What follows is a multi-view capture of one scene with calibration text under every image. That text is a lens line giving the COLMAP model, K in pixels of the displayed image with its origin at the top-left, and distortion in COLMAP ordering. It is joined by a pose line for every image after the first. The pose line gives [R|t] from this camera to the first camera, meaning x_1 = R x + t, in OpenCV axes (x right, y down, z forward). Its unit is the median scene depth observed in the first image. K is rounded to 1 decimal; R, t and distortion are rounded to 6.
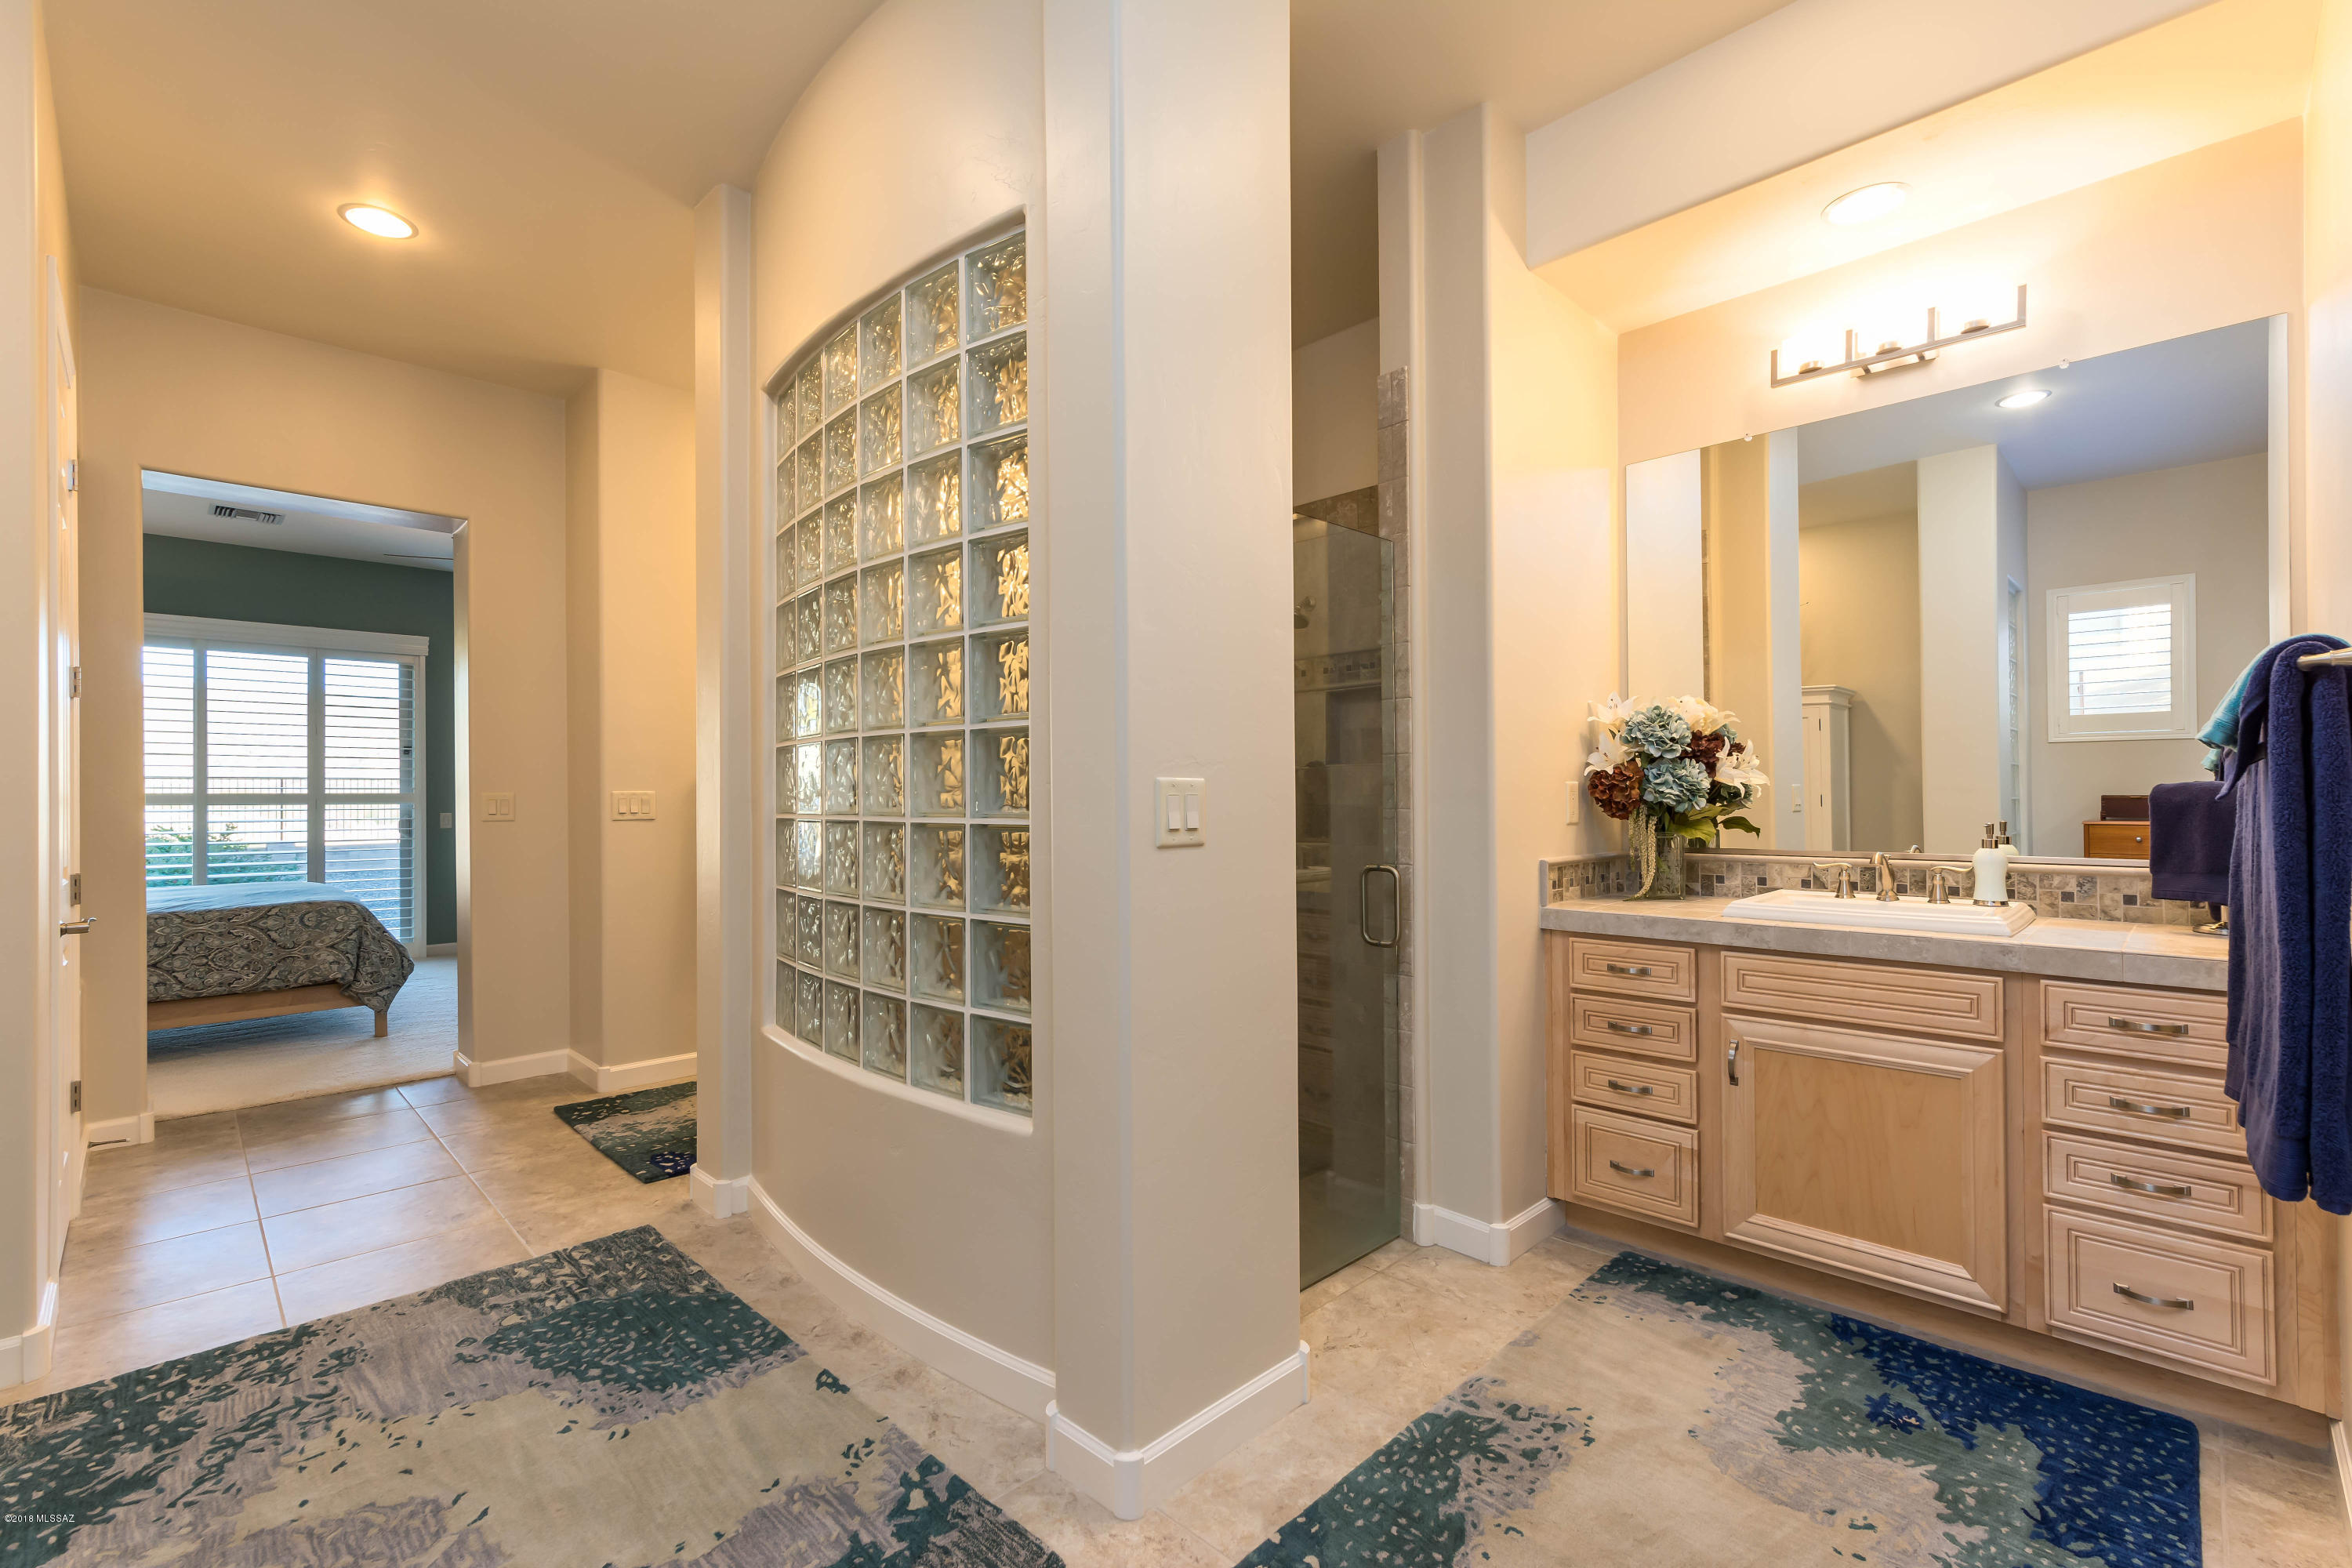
lens RADIAL K [[1020.4, 0, 1177.1], [0, 1020.4, 791.2], [0, 0, 1]] dist [0.001856, 0.000974]
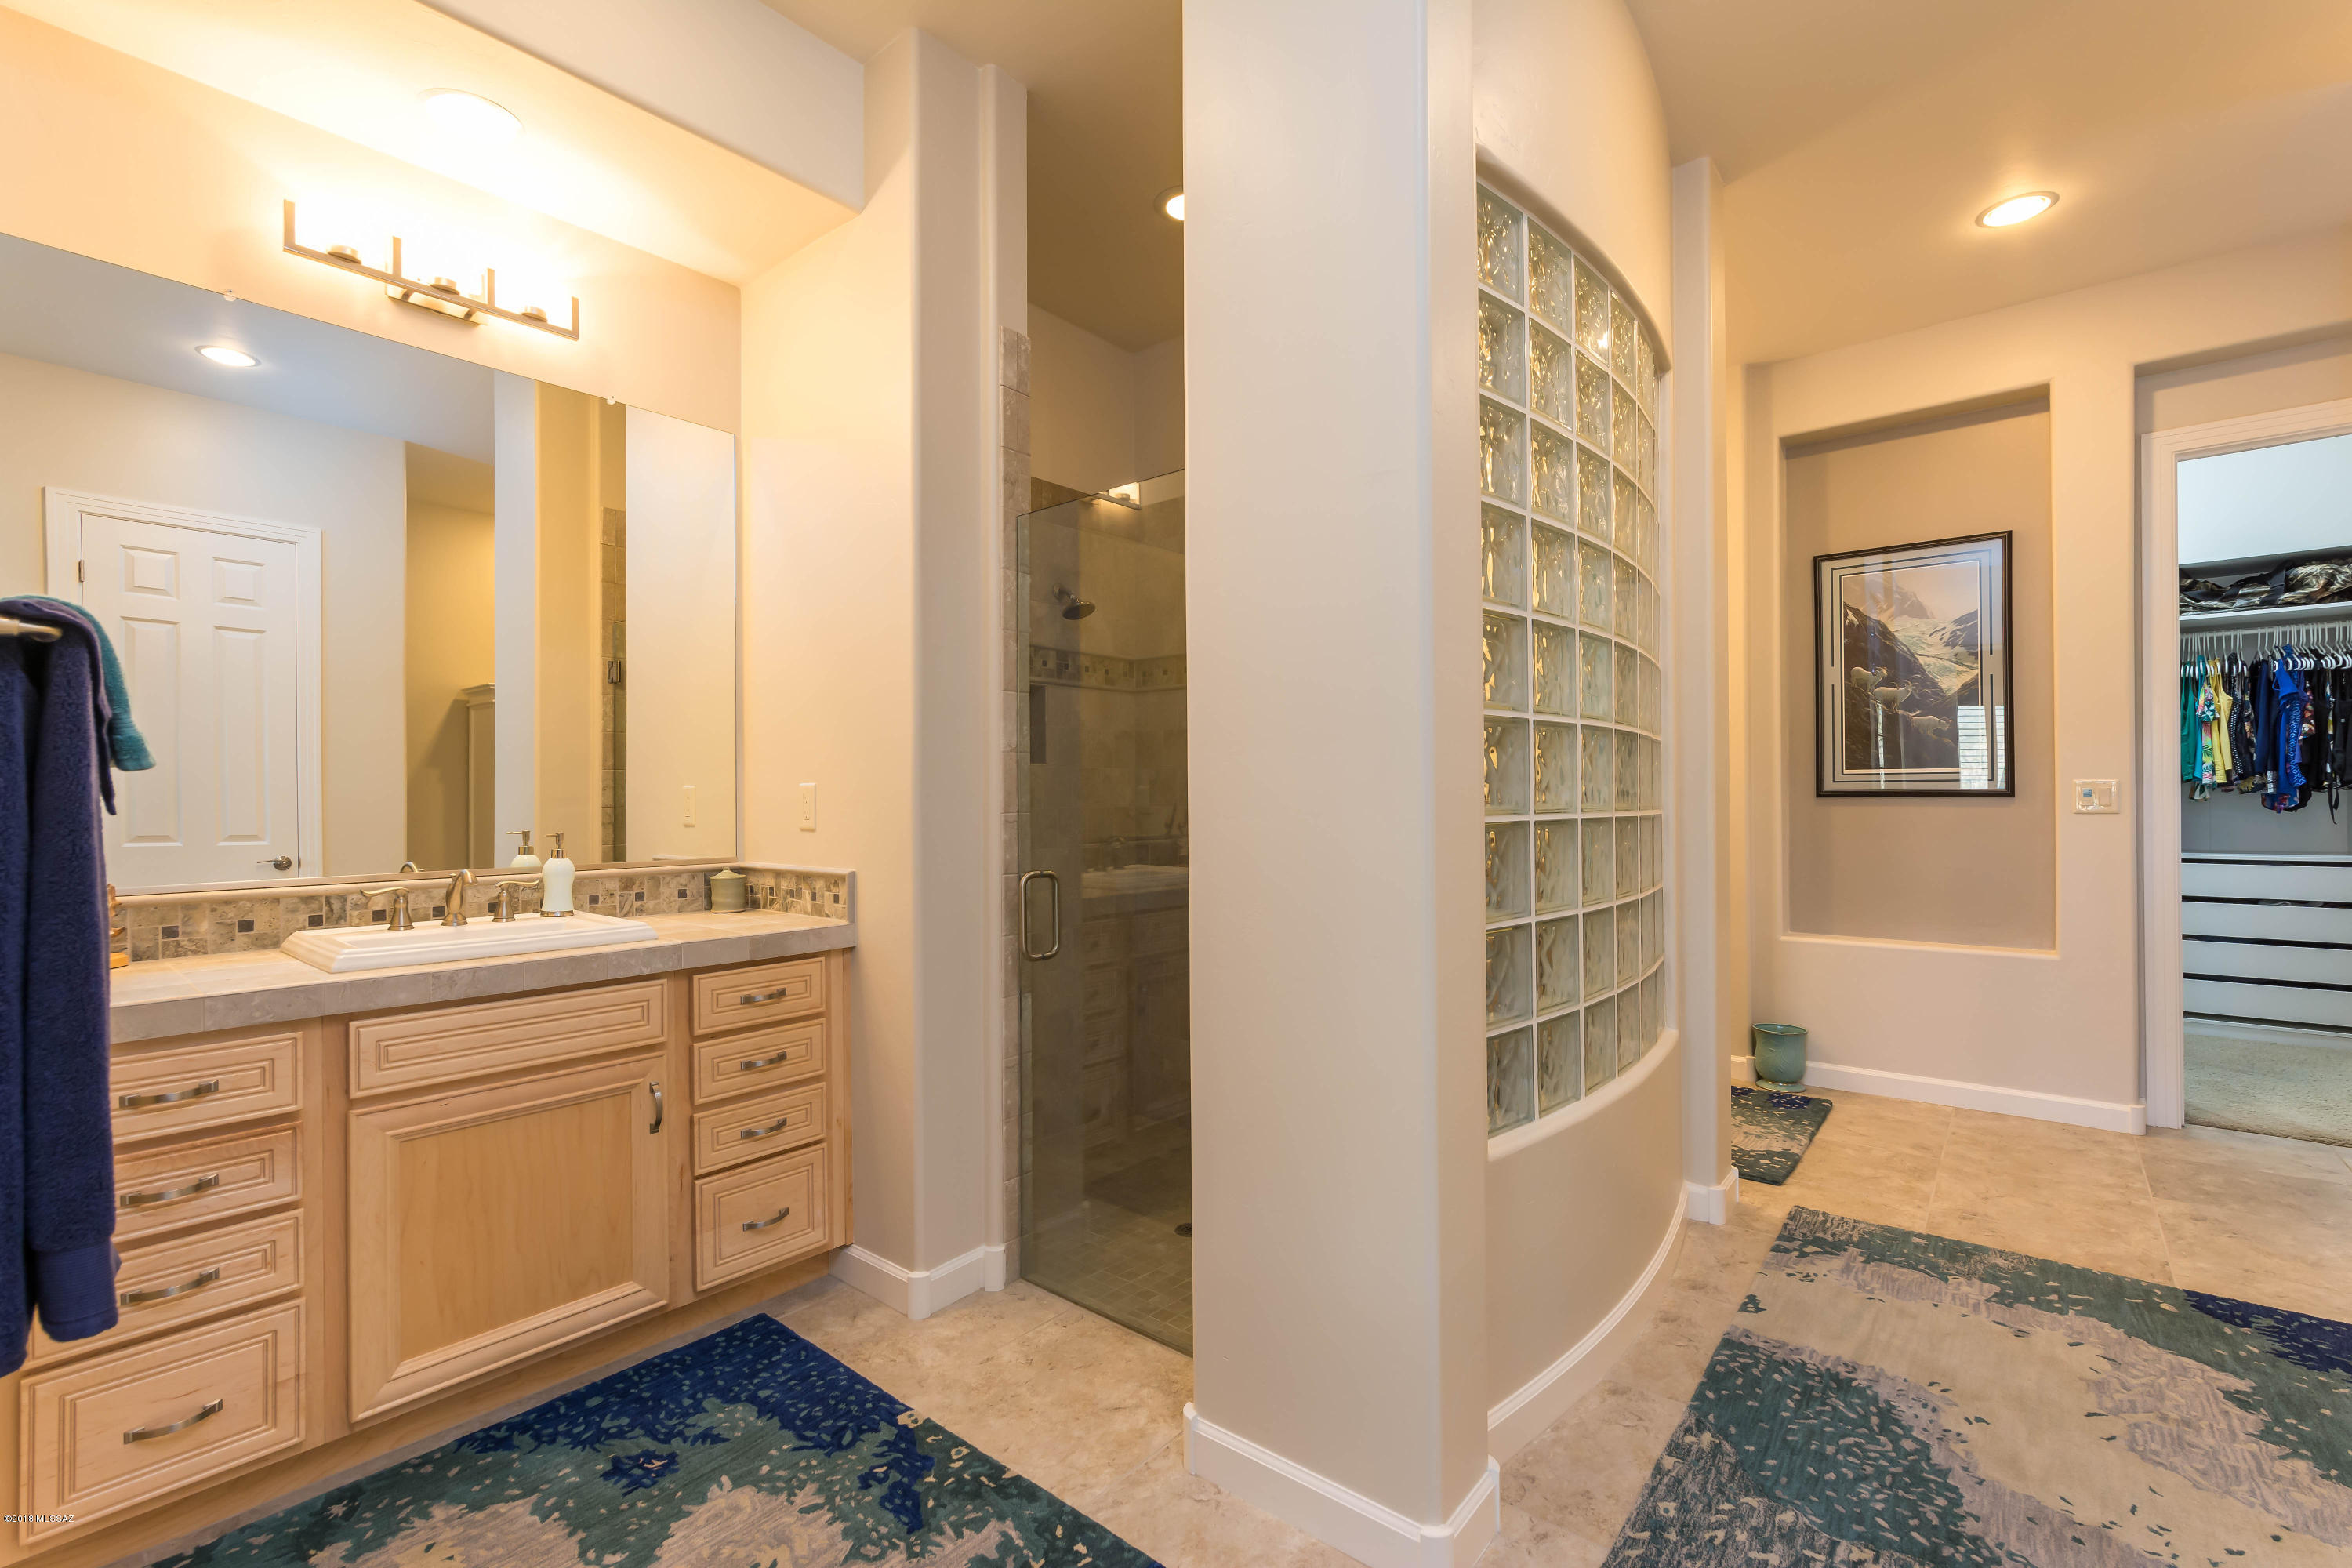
lens RADIAL K [[1020.4, 0, 1177.1], [0, 1020.4, 791.2], [0, 0, 1]] dist [0.001856, 0.000974]
pose [[-0.064696, 0.008488, 0.997869, -0.215501], [0.011999, 0.999898, -0.007728, 0.007888], [-0.997833, 0.011473, -0.064791, 0.472751]]
